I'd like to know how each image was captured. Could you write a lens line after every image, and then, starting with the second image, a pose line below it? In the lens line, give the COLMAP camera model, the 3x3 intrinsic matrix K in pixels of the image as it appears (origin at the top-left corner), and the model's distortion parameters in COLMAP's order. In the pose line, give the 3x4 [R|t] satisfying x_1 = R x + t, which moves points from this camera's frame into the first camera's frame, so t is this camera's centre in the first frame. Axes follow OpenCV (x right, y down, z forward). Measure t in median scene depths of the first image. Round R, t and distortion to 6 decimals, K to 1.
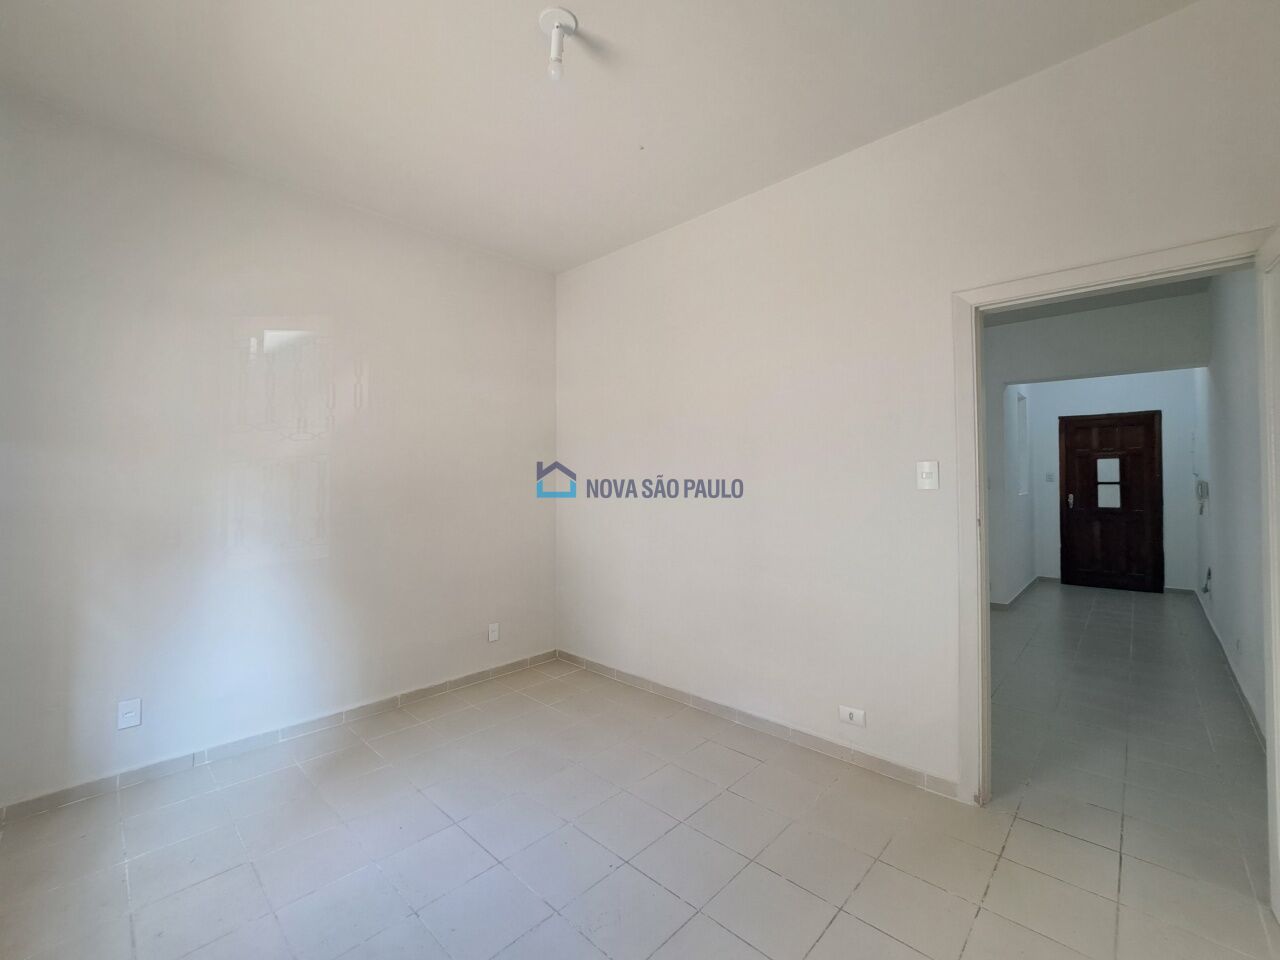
lens RADIAL K [[508.3, 0, 634.4], [0, 508.3, 471.3], [0, 0, 1]] dist [-0.015318, -0.000474]
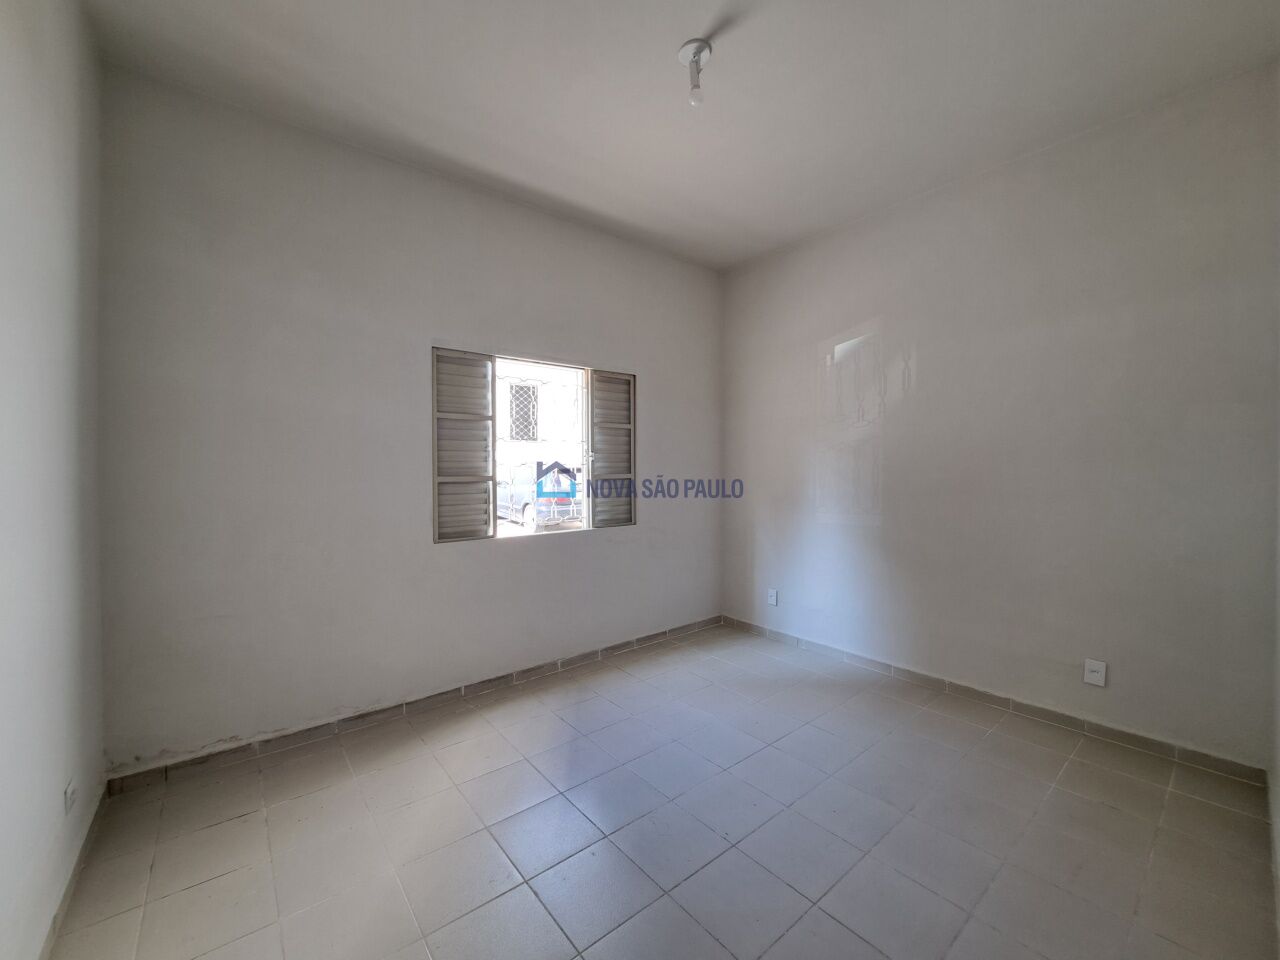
lens RADIAL K [[508.3, 0, 634.4], [0, 508.3, 471.3], [0, 0, 1]] dist [-0.015318, -0.000474]
pose [[-0.107310, 0.018568, -0.994052, 0.615081], [0.035850, 0.999248, 0.014795, 0.007333], [0.993579, -0.034049, -0.107895, 0.584990]]
